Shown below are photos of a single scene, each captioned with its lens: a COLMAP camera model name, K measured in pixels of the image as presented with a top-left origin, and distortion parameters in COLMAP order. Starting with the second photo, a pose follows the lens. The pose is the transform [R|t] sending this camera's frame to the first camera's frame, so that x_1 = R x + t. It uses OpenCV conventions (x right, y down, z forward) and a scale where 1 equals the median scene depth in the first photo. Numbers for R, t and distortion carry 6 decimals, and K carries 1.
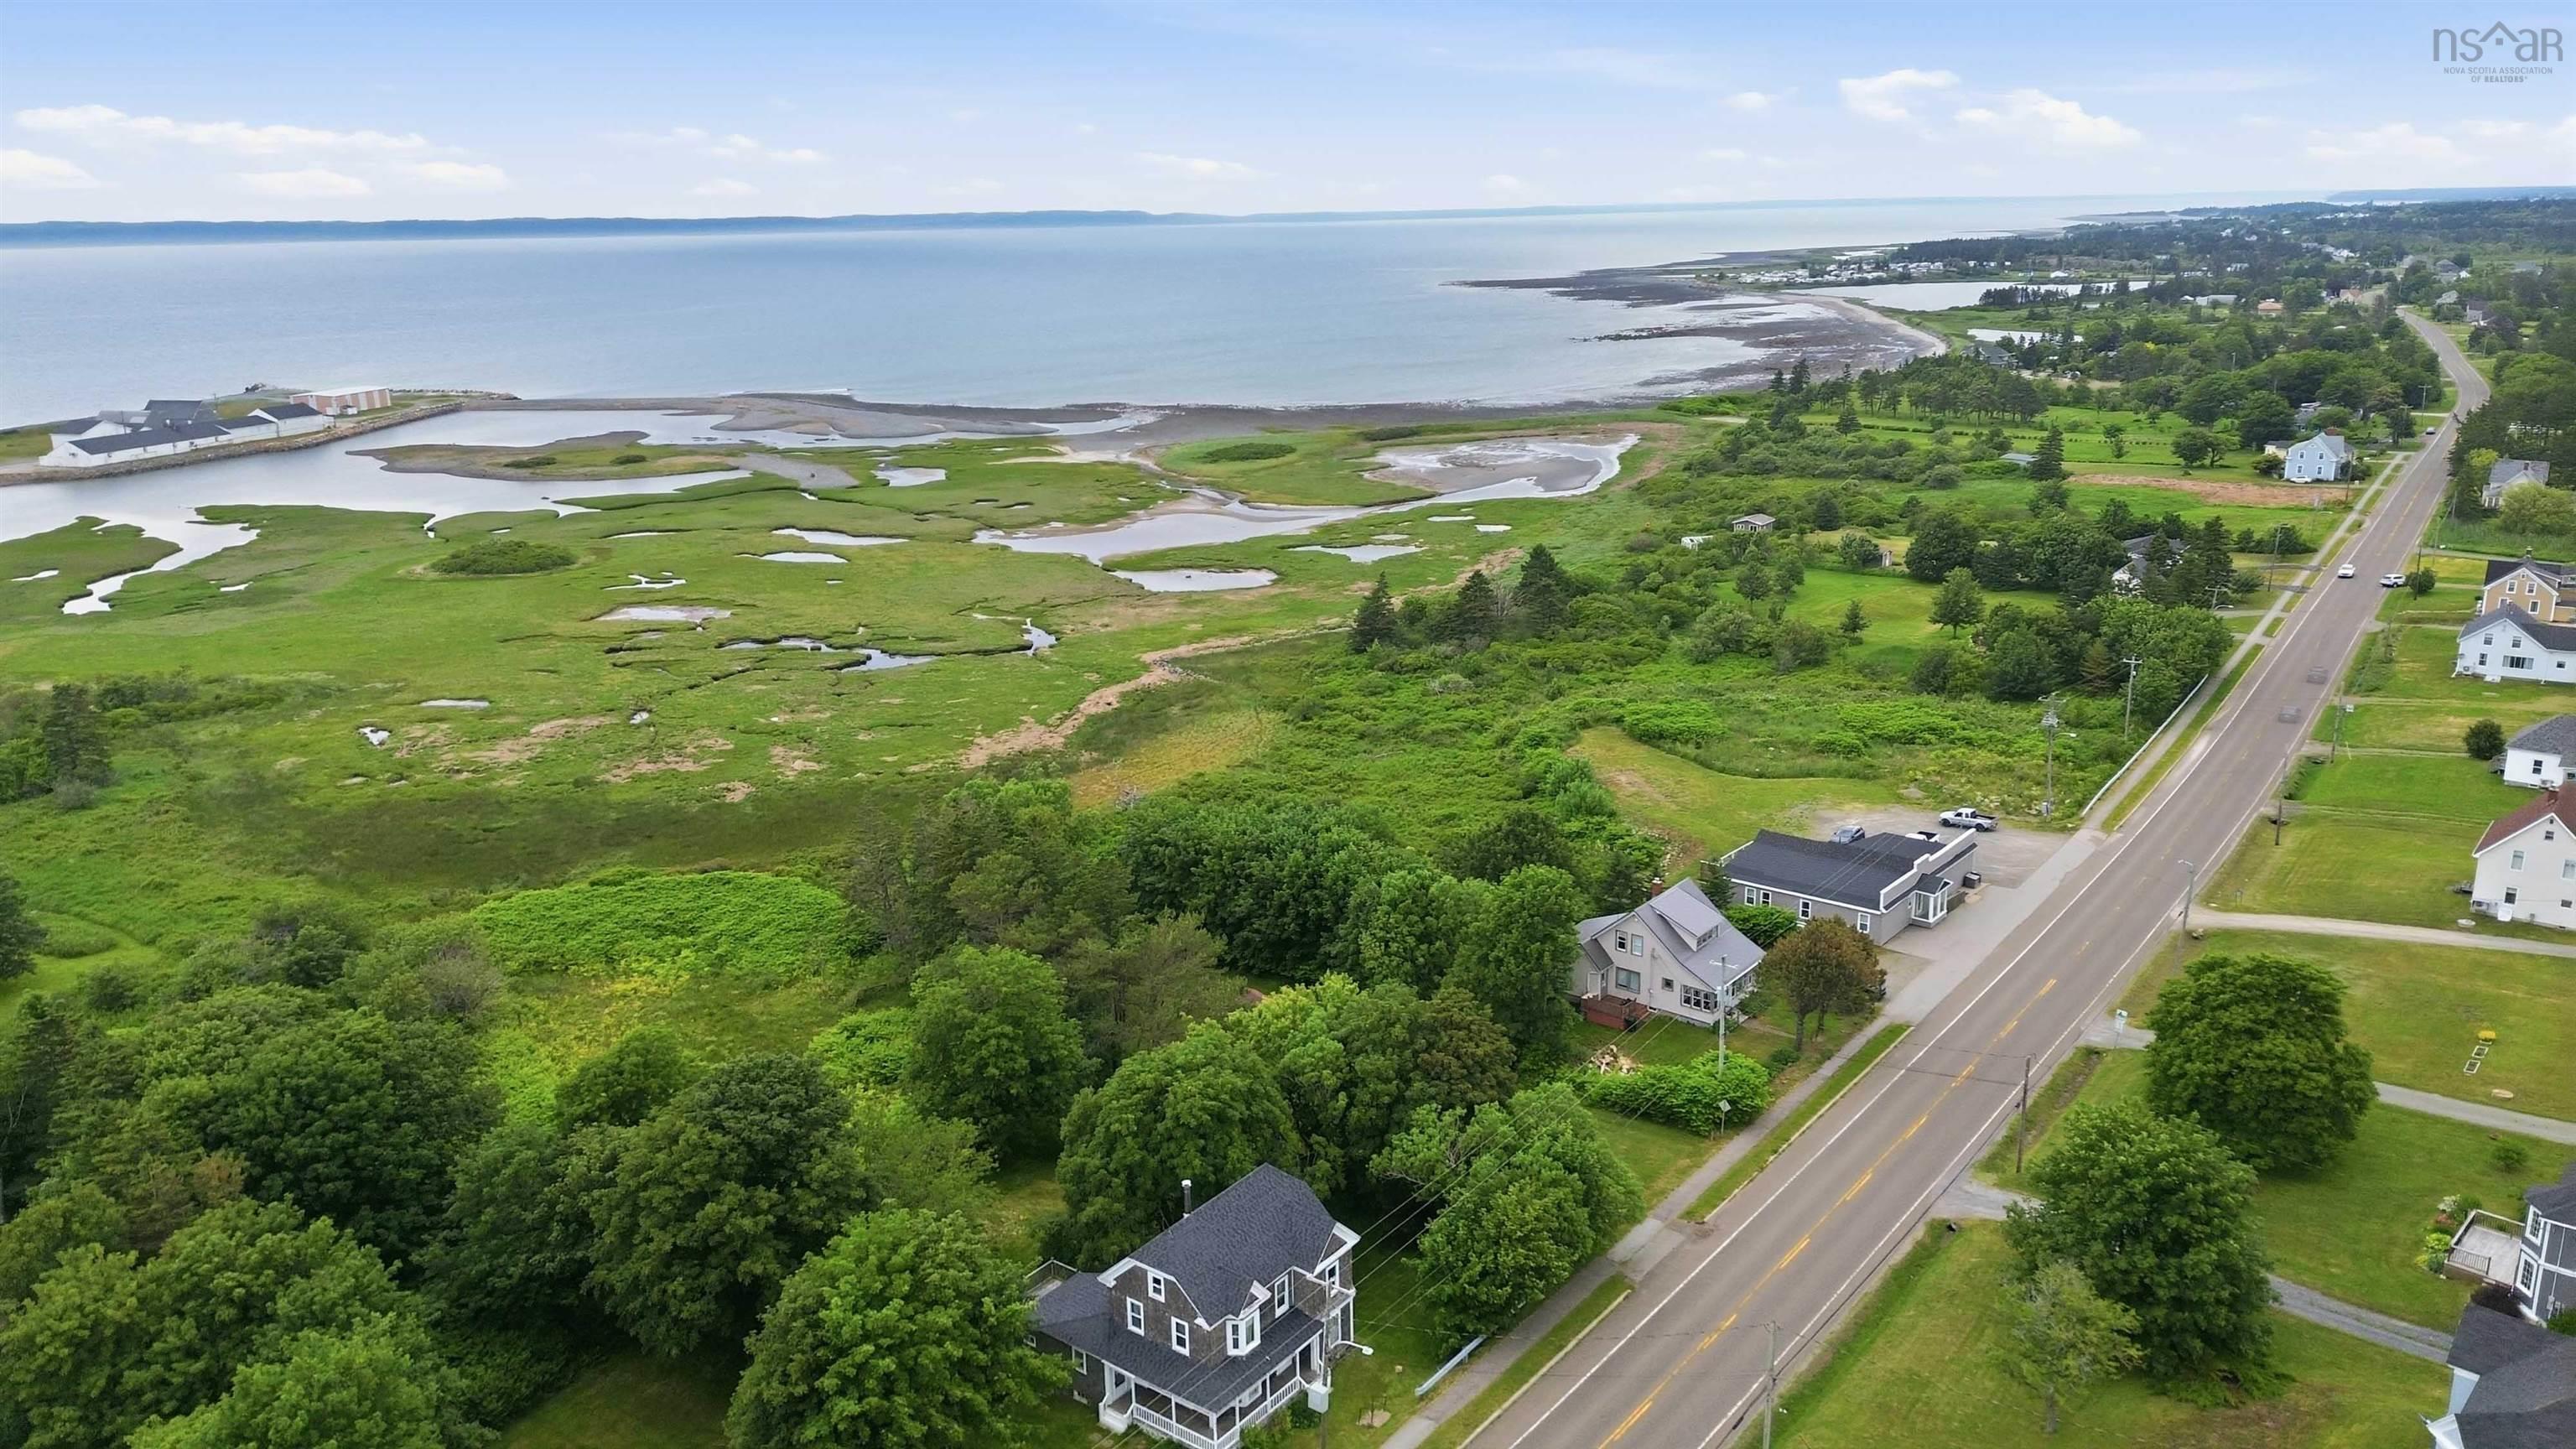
lens RADIAL K [[1820.7, 0, 1290.8], [0, 1820.7, 713.0], [0, 0, 1]] dist [0.084032, -0.093491]
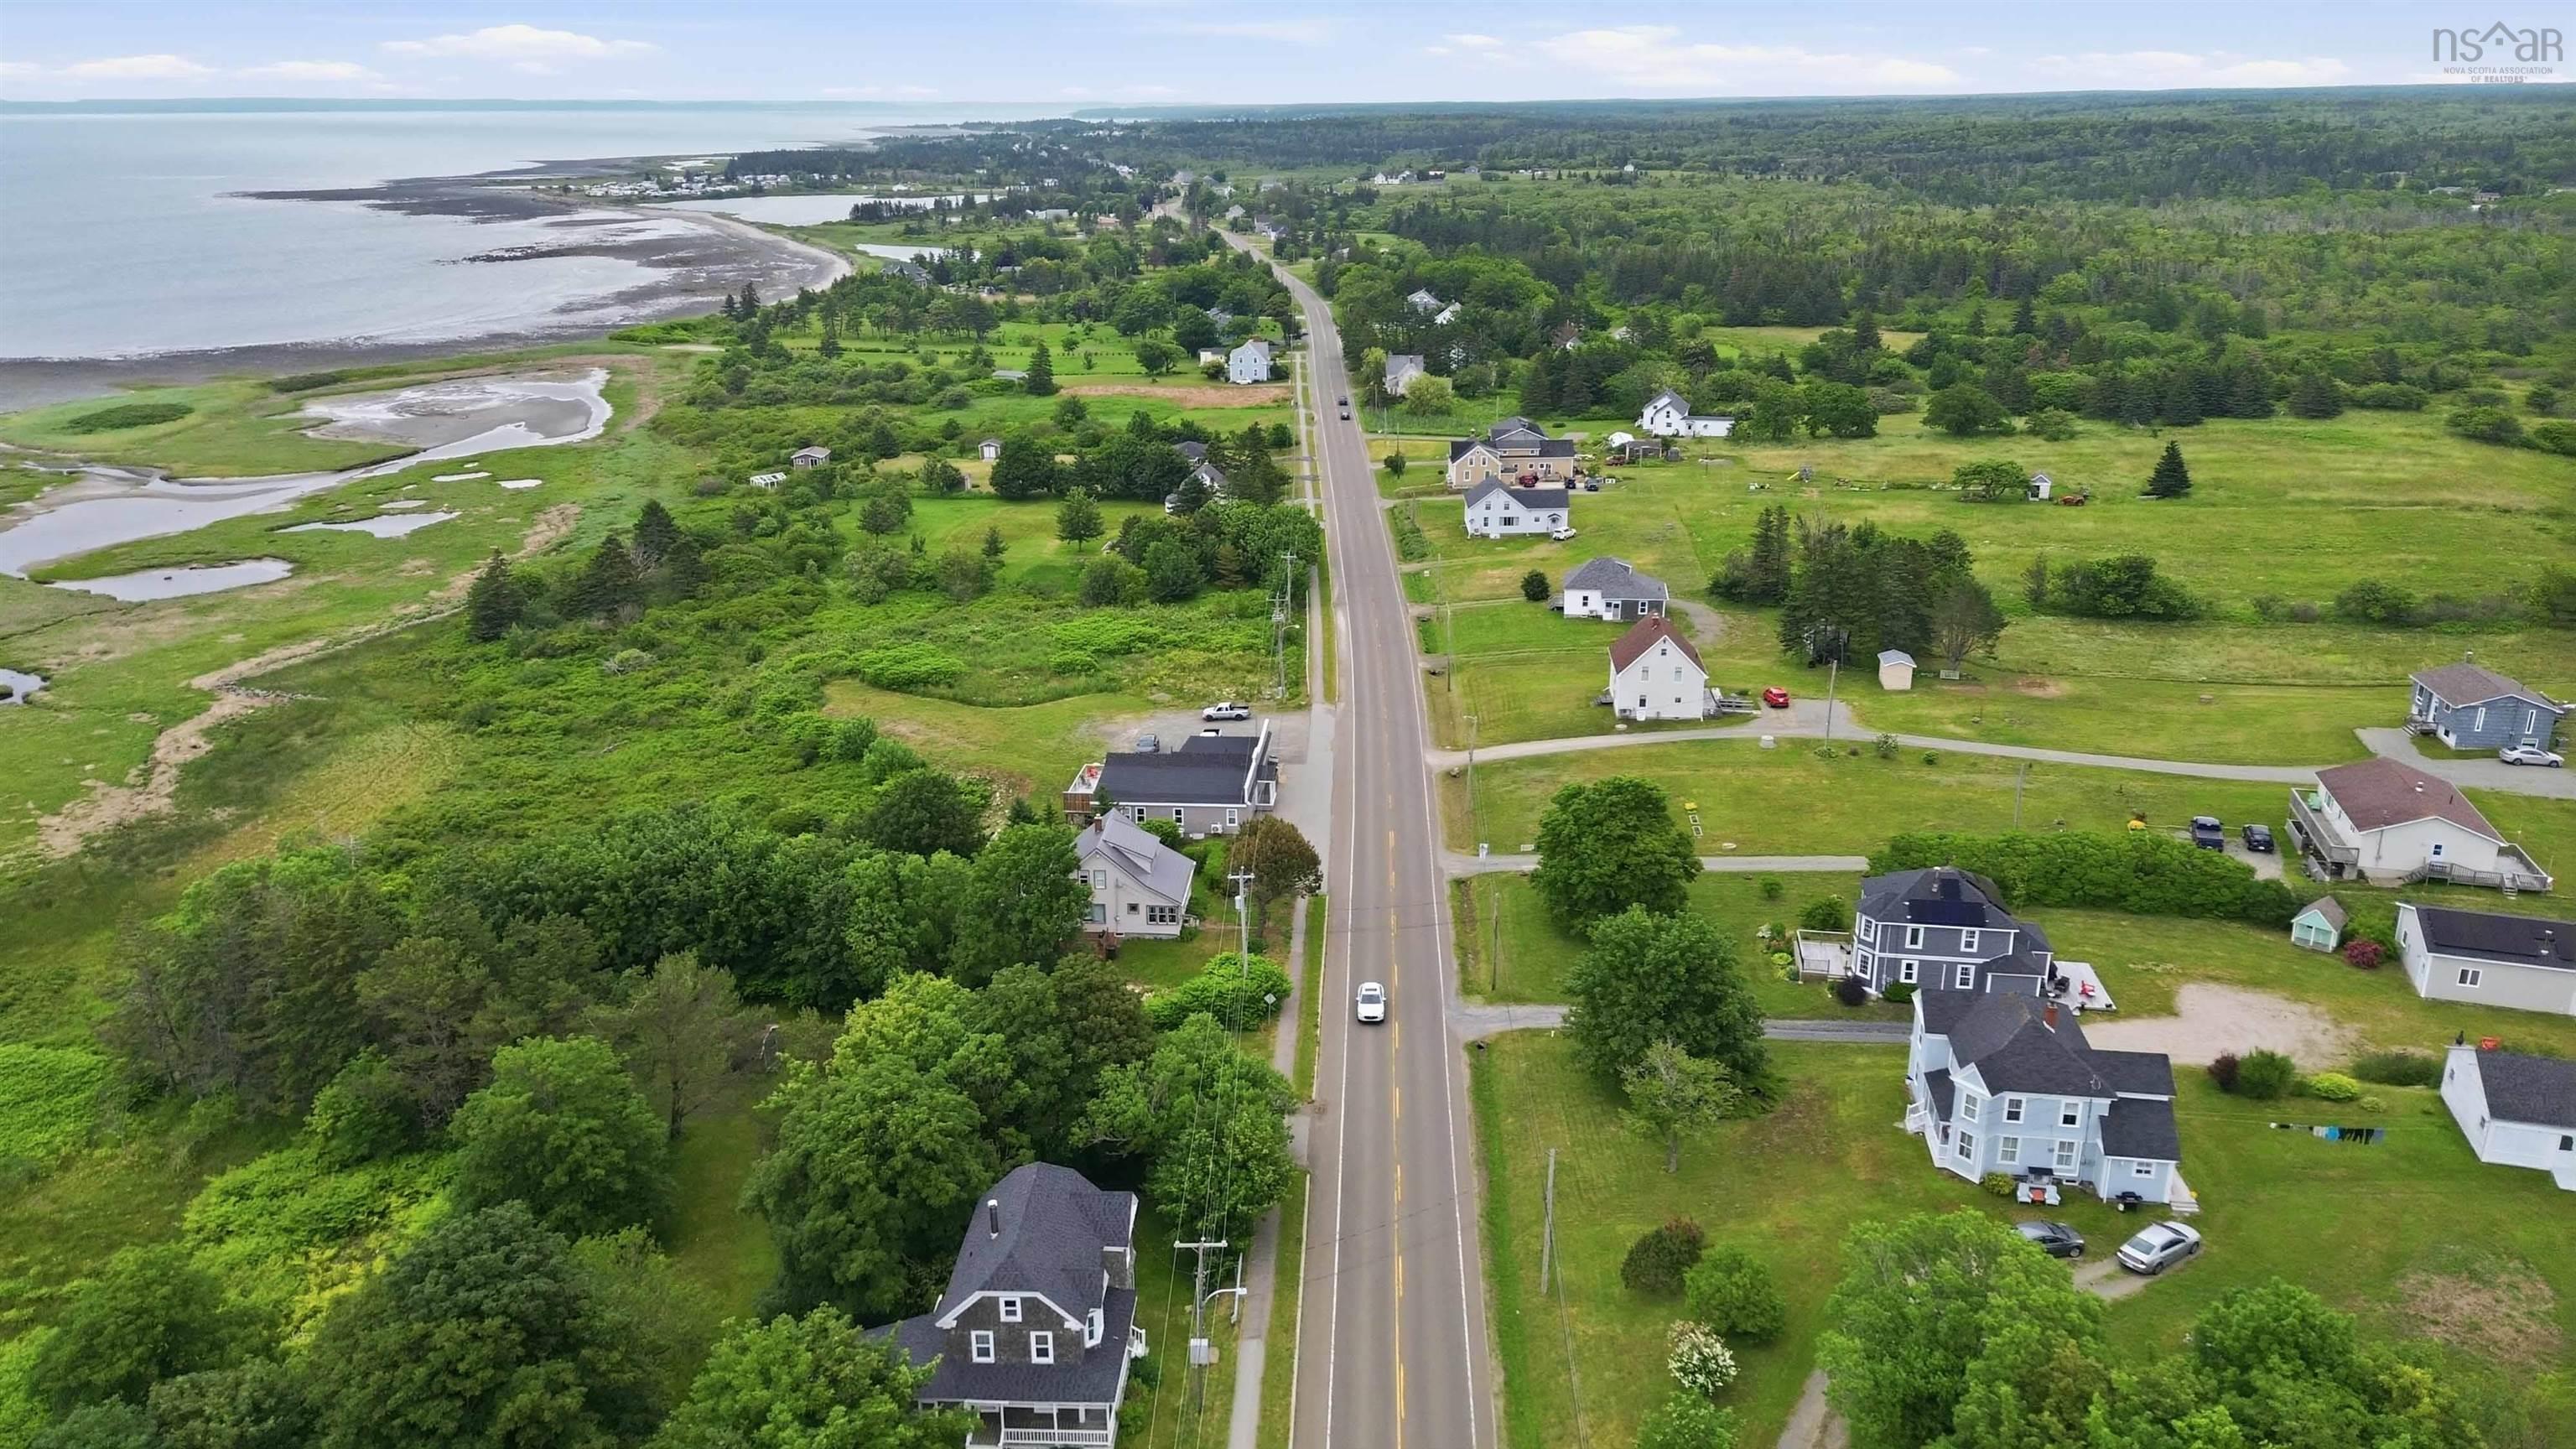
lens RADIAL K [[1816.0, 0, 1291.9], [0, 1816.0, 730.4], [0, 0, 1]] dist [0.071864, -0.065272]
pose [[0.817452, -0.171113, 0.549992, -0.197898], [0.139618, 0.985243, 0.099014, -0.033191], [-0.558819, -0.004151, 0.829279, 0.041045]]
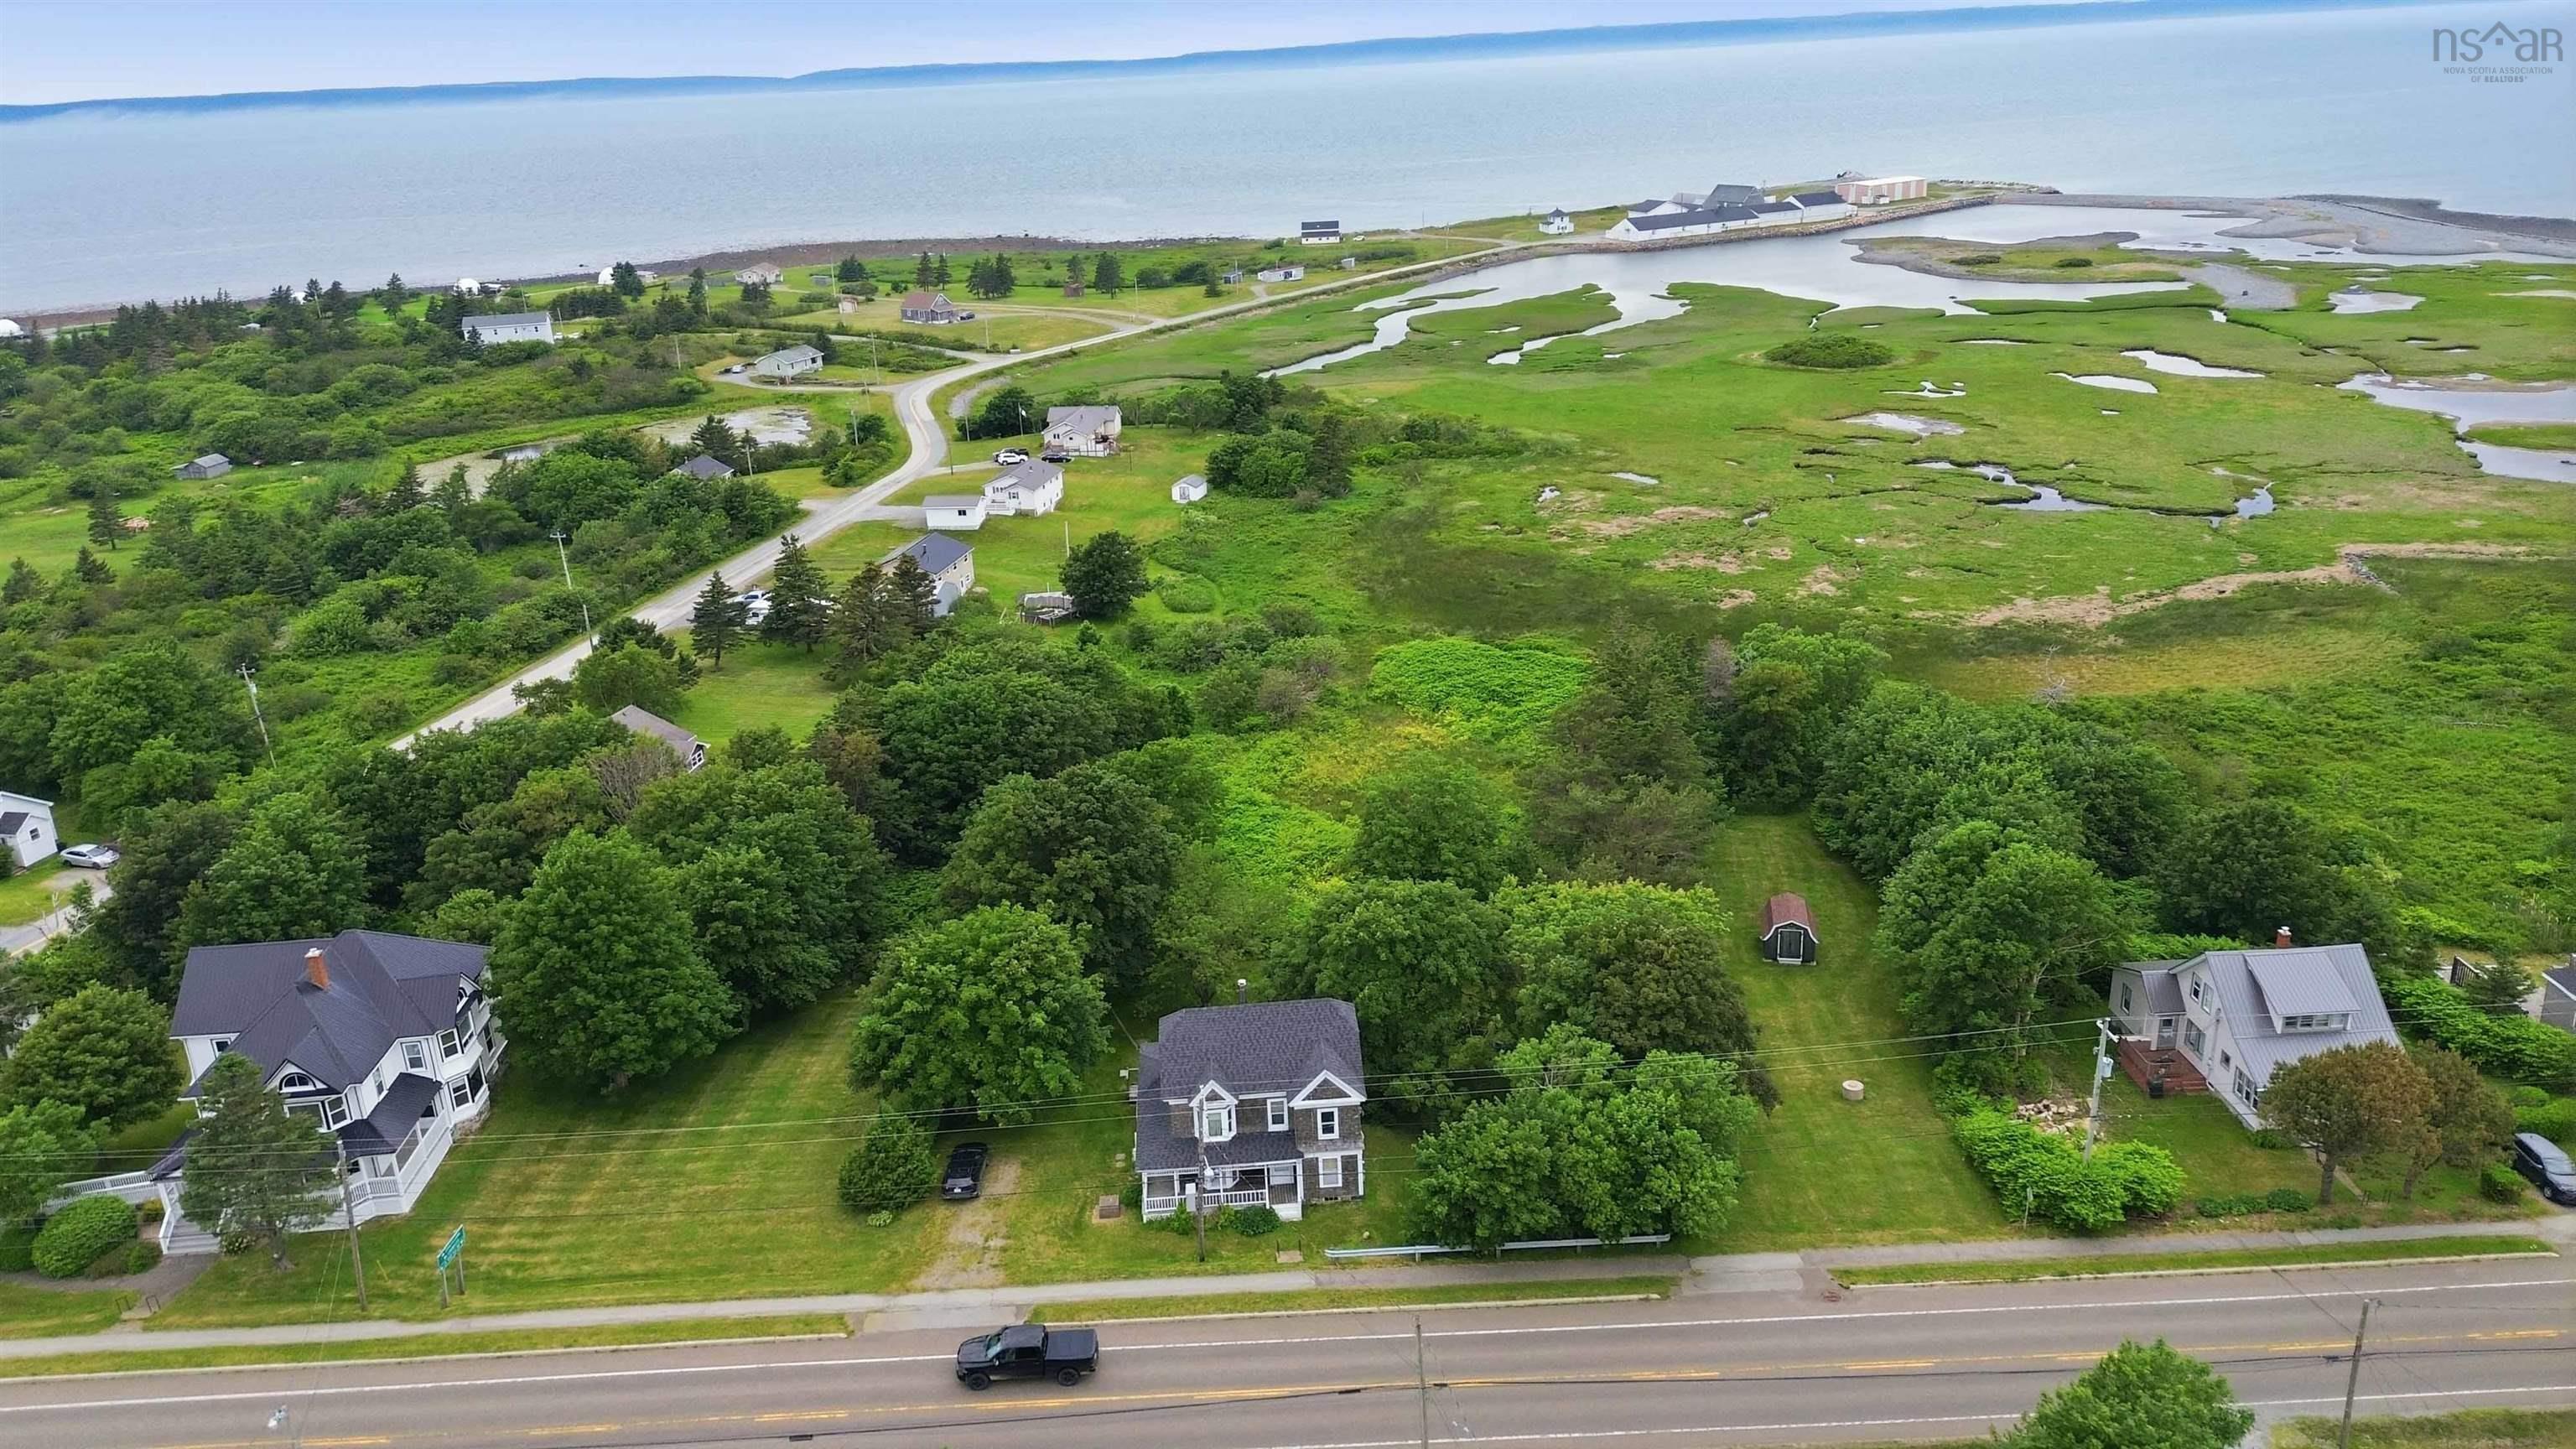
lens RADIAL K [[1820.7, 0, 1290.8], [0, 1820.7, 713.0], [0, 0, 1]] dist [0.084032, -0.093491]
pose [[0.651884, 0.246365, -0.717183, 0.319012], [-0.167347, 0.969175, 0.180818, -0.043344], [0.739623, 0.002146, 0.673018, 0.139812]]
